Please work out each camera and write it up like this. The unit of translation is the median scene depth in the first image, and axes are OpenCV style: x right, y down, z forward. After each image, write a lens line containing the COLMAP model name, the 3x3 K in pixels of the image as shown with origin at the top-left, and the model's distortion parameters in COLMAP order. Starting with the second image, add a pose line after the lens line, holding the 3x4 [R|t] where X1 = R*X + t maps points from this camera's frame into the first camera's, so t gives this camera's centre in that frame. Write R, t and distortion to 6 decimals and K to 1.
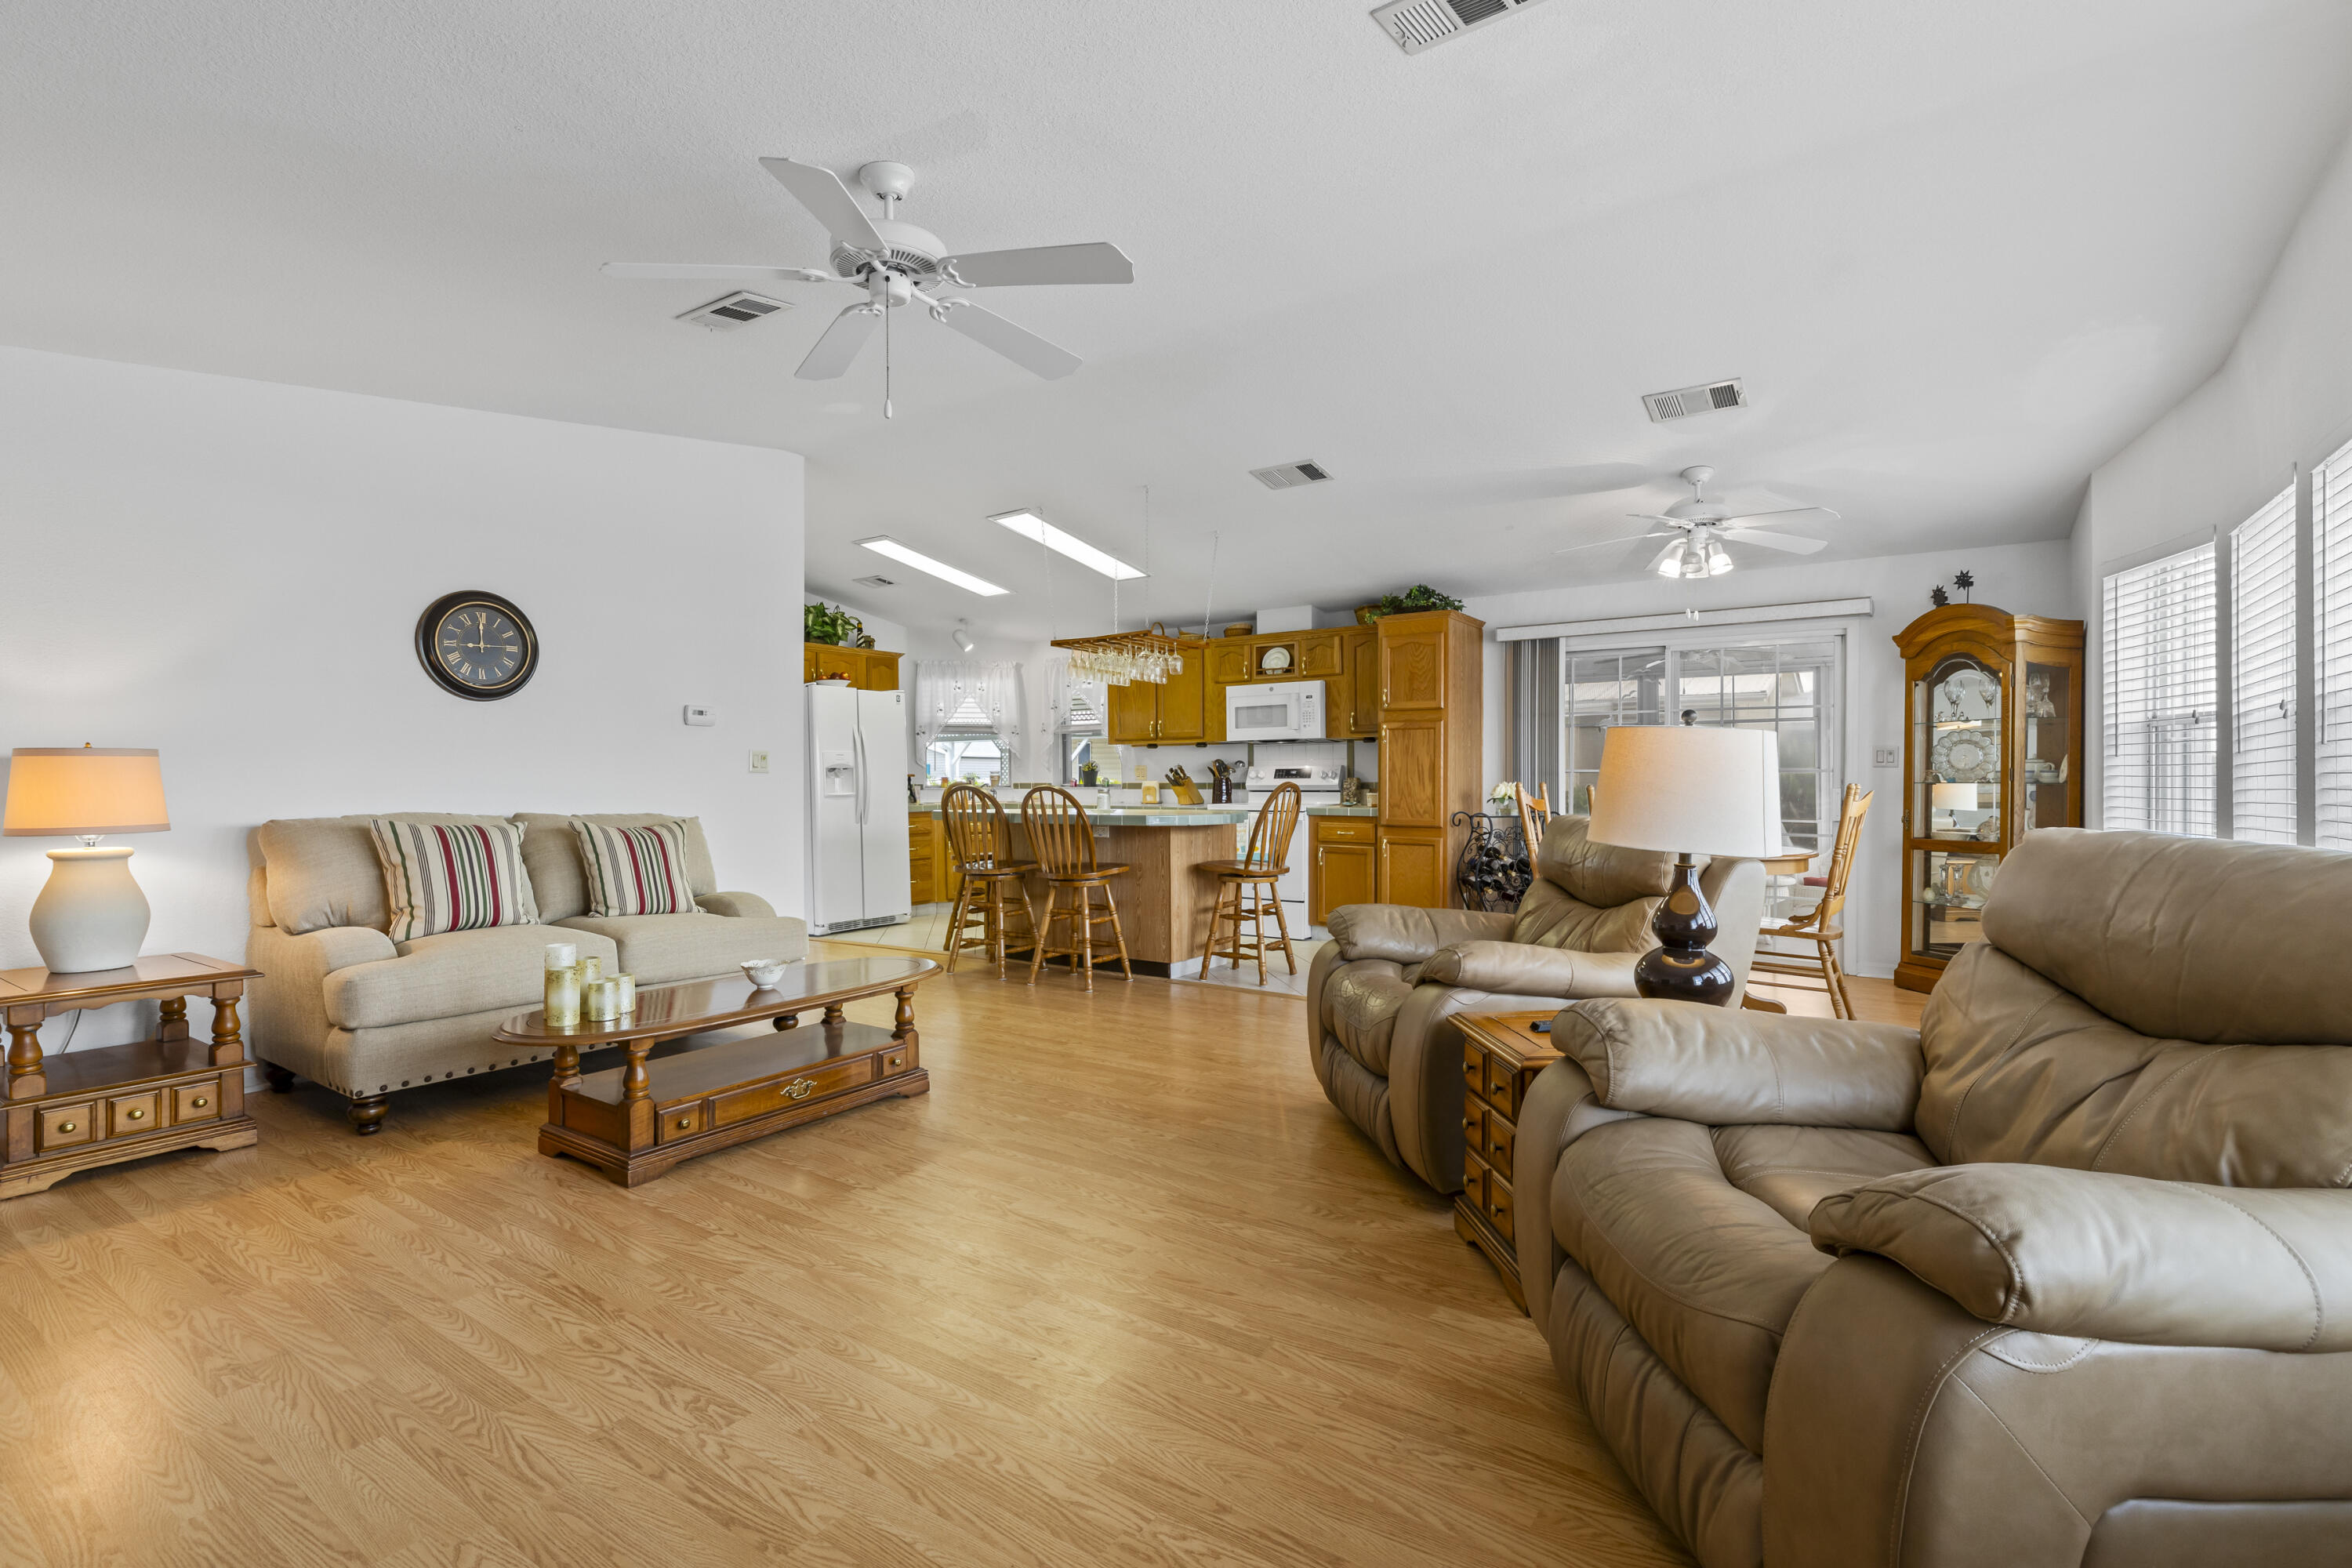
lens RADIAL K [[1082.8, 0, 1168.4], [0, 1082.8, 792.1], [0, 0, 1]] dist [-0.000406, -0.000087]
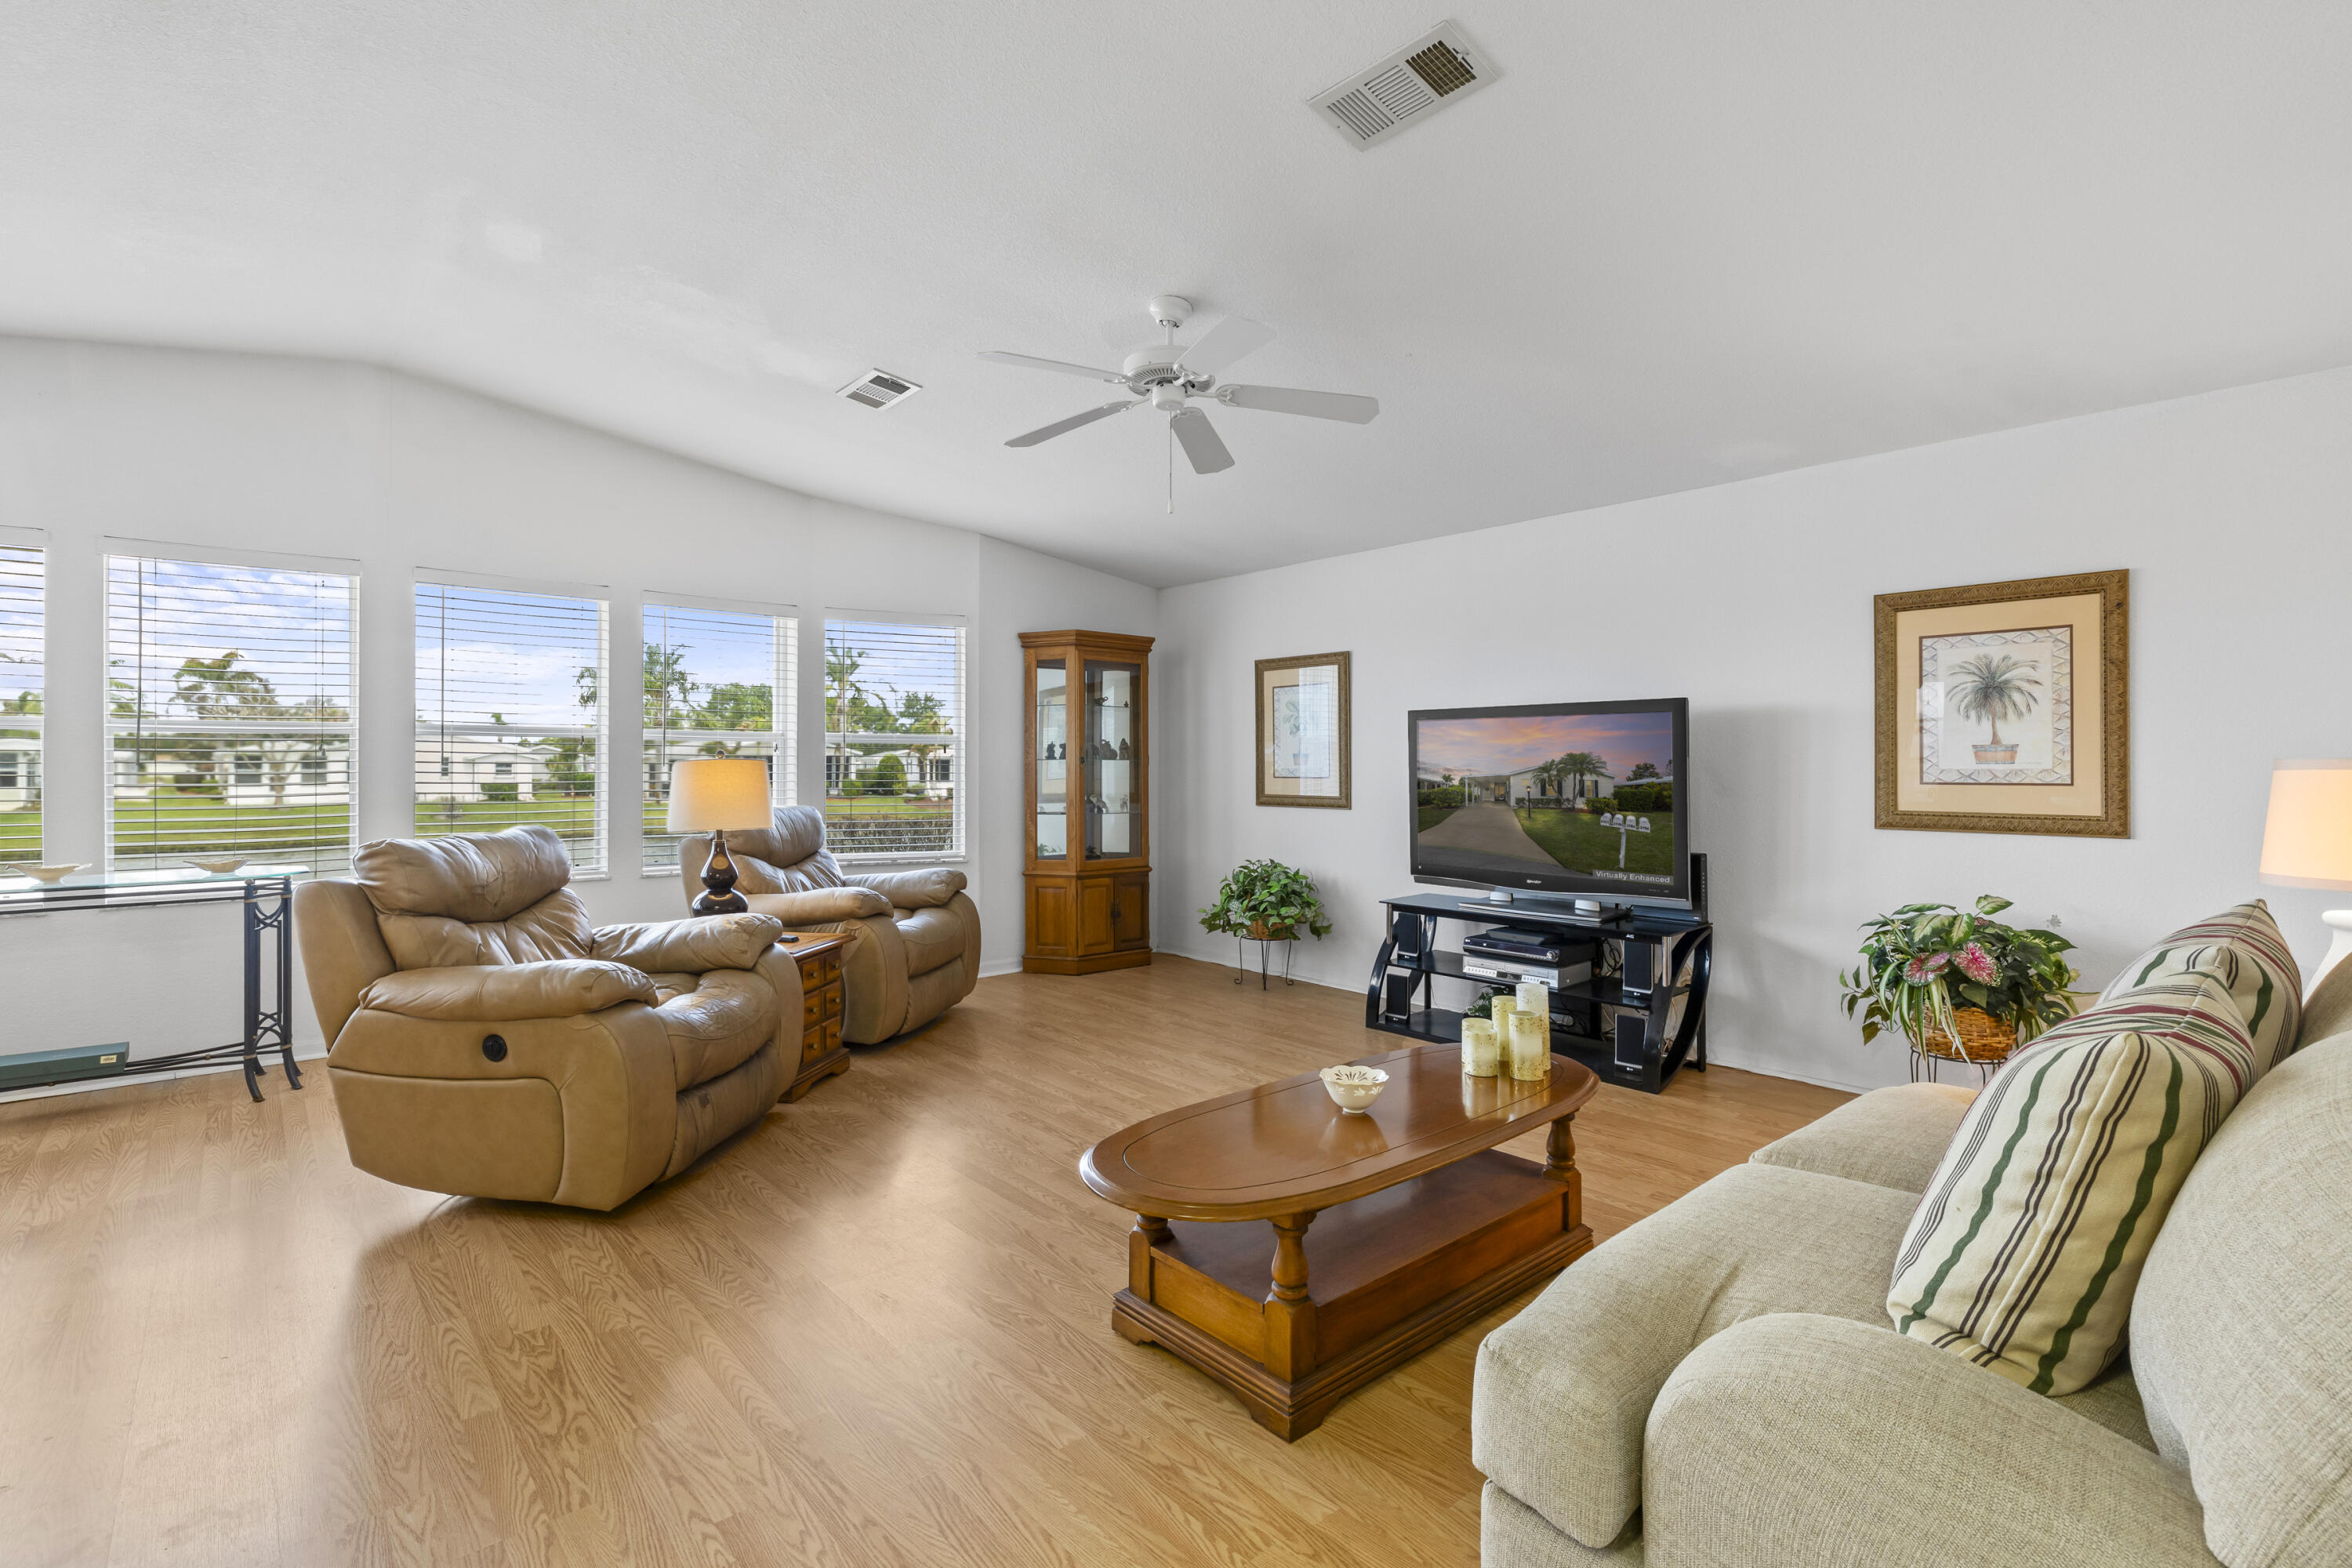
lens RADIAL K [[1073.9, 0, 1162.0], [0, 1073.9, 761.7], [0, 0, 1]] dist [0.001187, -0.000200]
pose [[-0.969189, 0.003658, 0.246290, -0.195763], [0.004317, 0.999988, 0.002137, -0.018690], [-0.246279, 0.003135, -0.969194, 0.779216]]
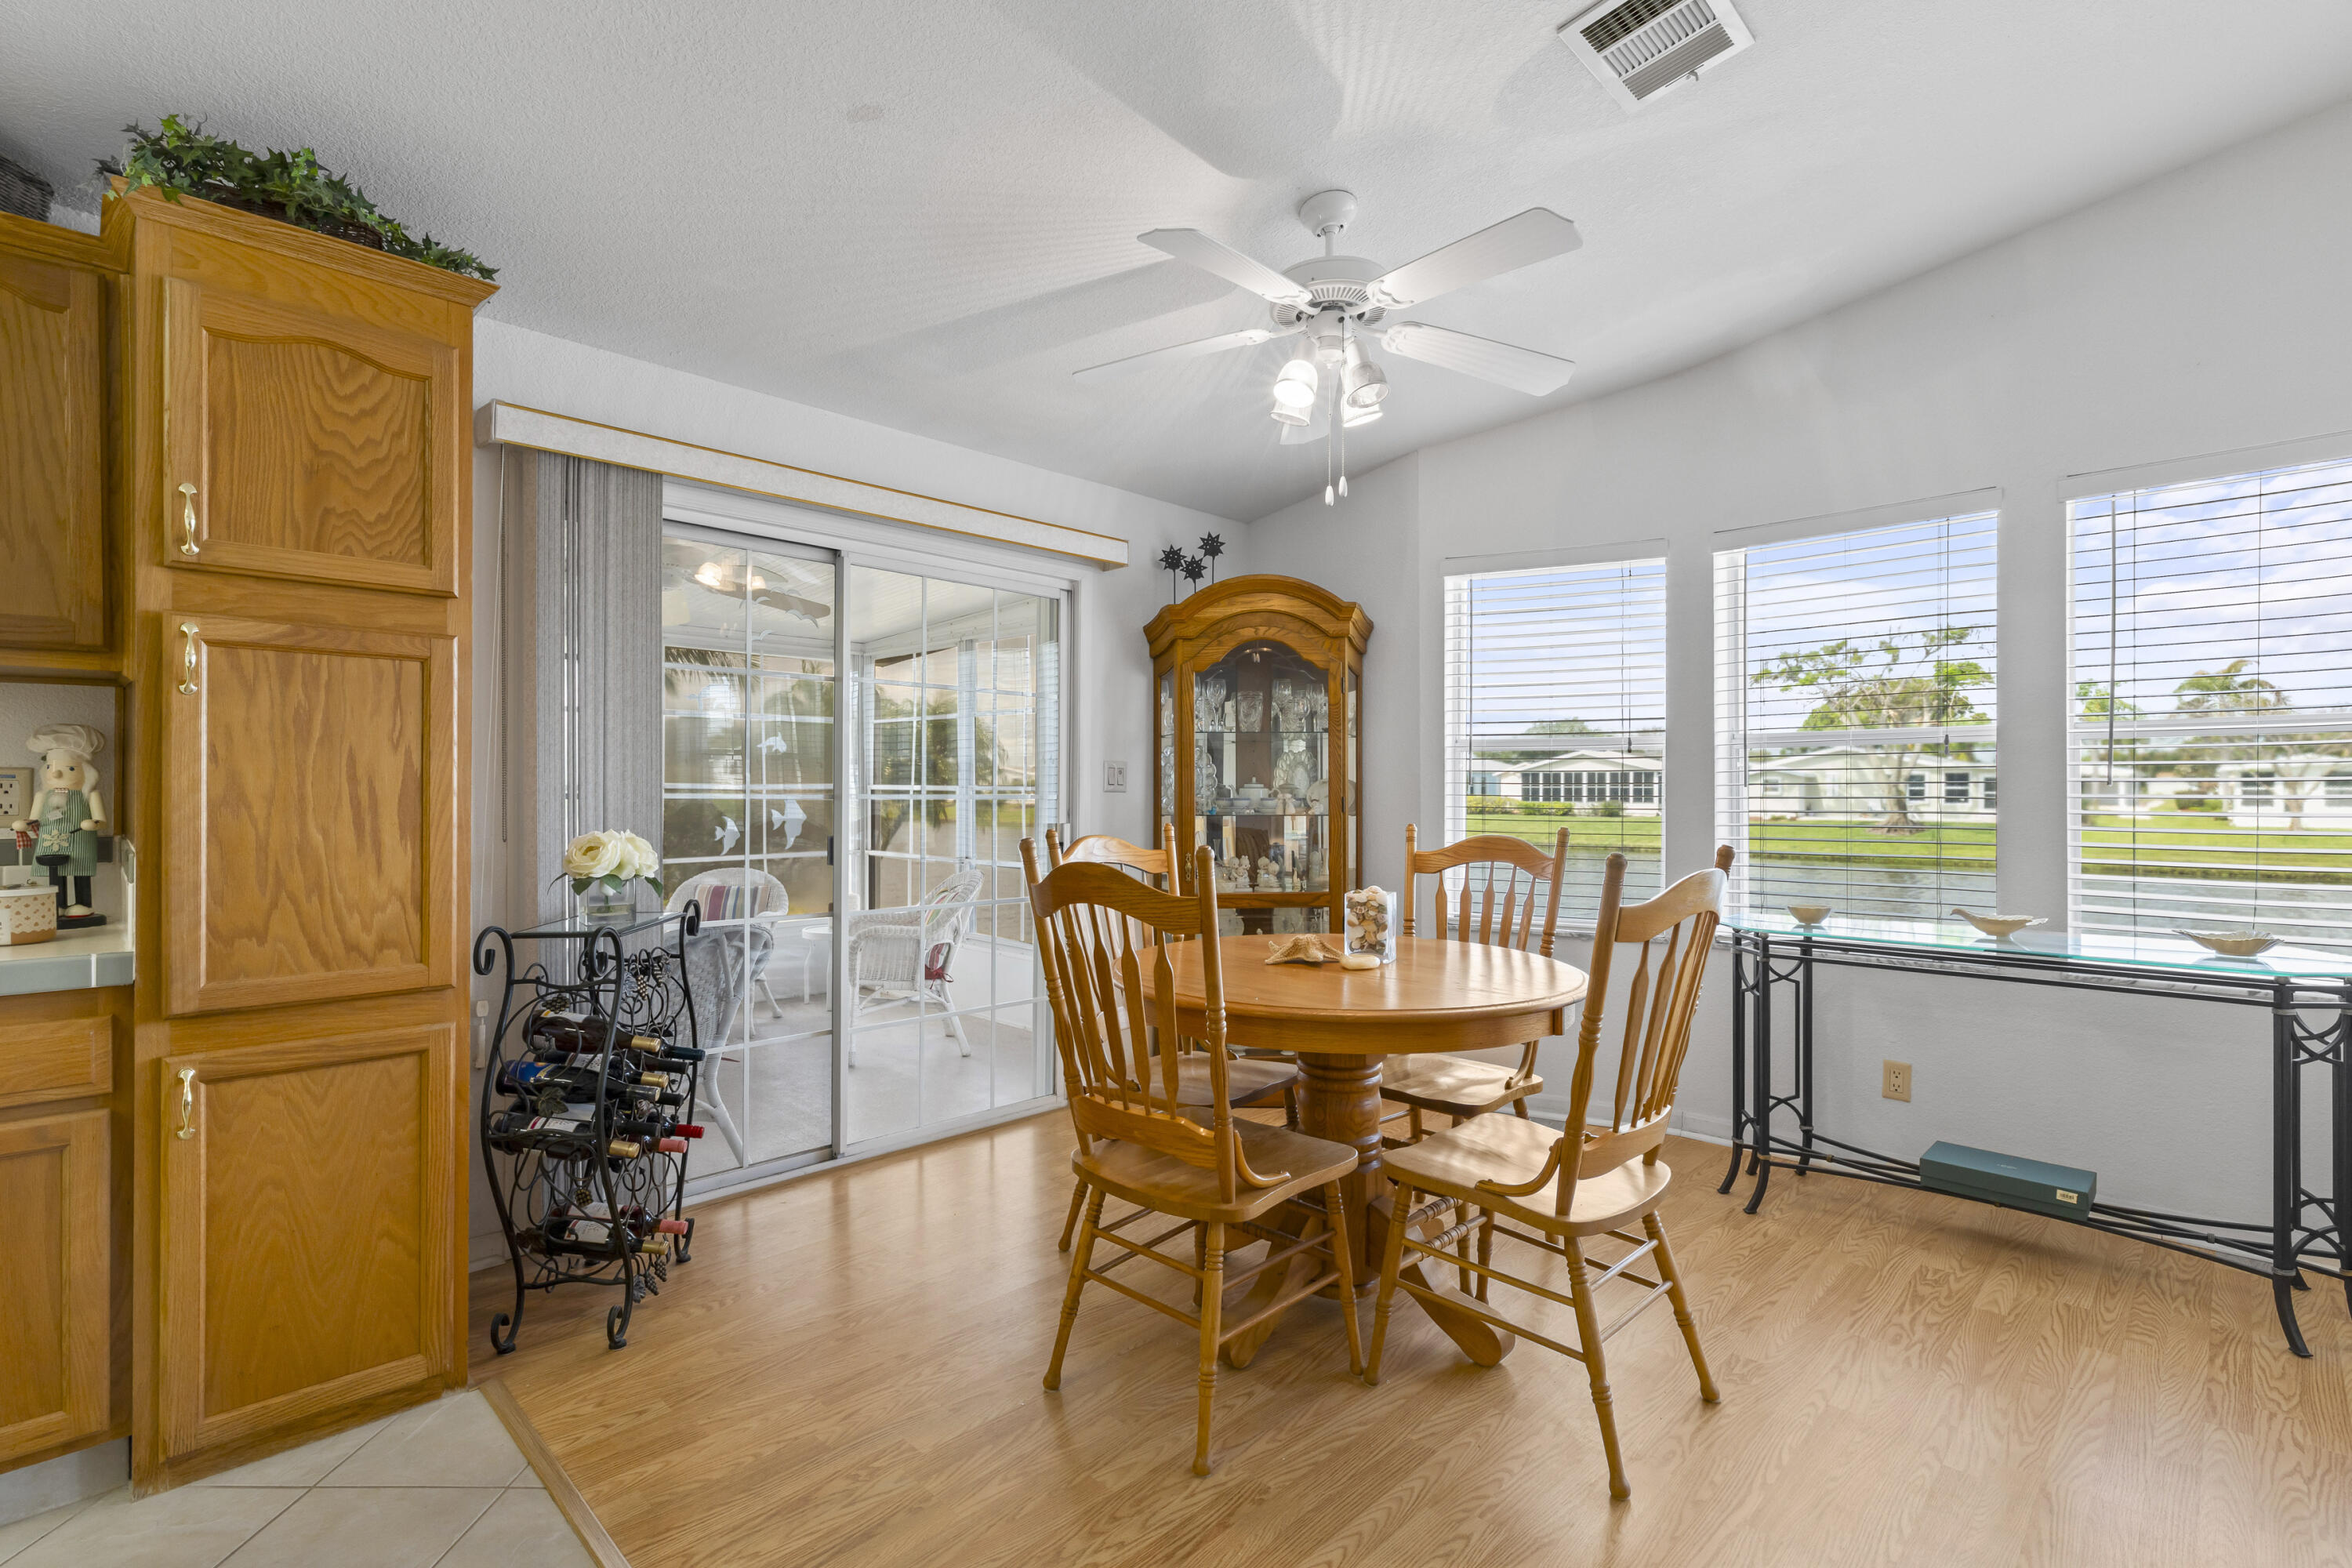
lens RADIAL K [[1082.8, 0, 1168.4], [0, 1082.8, 792.1], [0, 0, 1]] dist [-0.000406, -0.000087]
pose [[0.170310, -0.003802, 0.985383, -0.012071], [0.007888, 0.999966, 0.002495, -0.018872], [-0.985359, 0.007348, 0.170334, 0.654631]]
